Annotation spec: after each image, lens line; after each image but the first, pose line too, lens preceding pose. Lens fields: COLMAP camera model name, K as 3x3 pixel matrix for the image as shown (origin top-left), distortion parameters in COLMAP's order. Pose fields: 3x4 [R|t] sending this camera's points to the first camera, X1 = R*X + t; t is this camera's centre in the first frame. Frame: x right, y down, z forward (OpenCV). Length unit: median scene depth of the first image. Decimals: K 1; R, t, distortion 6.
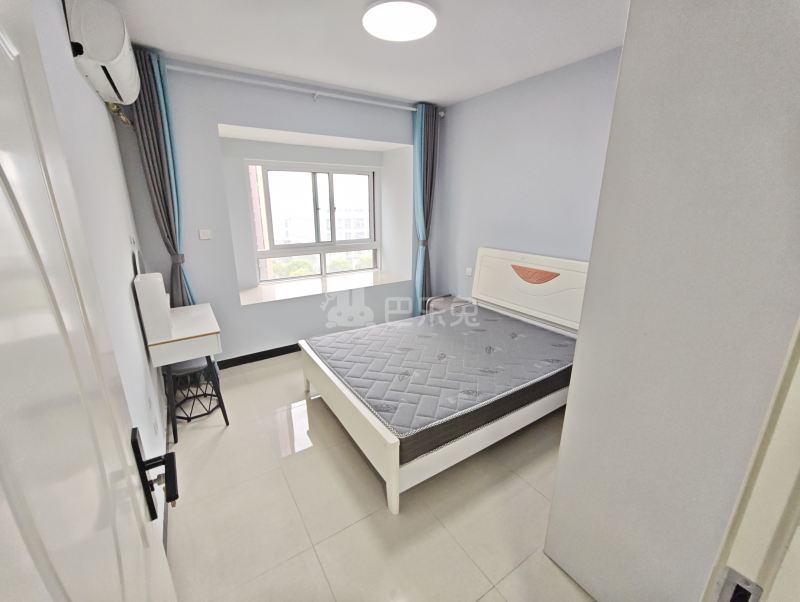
lens RADIAL K [[333.9, 0, 400.0], [0, 333.9, 301.0], [0, 0, 1]] dist [-0.003935, -0.000255]
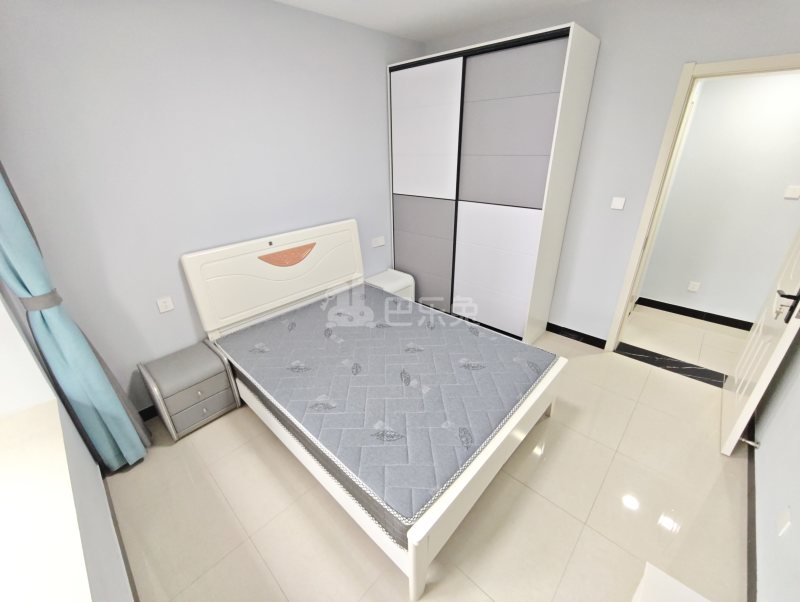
lens RADIAL K [[333.9, 0, 400.0], [0, 333.9, 301.0], [0, 0, 1]] dist [-0.003935, -0.000255]
pose [[-0.228014, -0.376910, 0.897746, -0.503347], [0.330256, 0.837435, 0.435469, -0.273135], [-0.915937, 0.395779, -0.066470, 0.876225]]
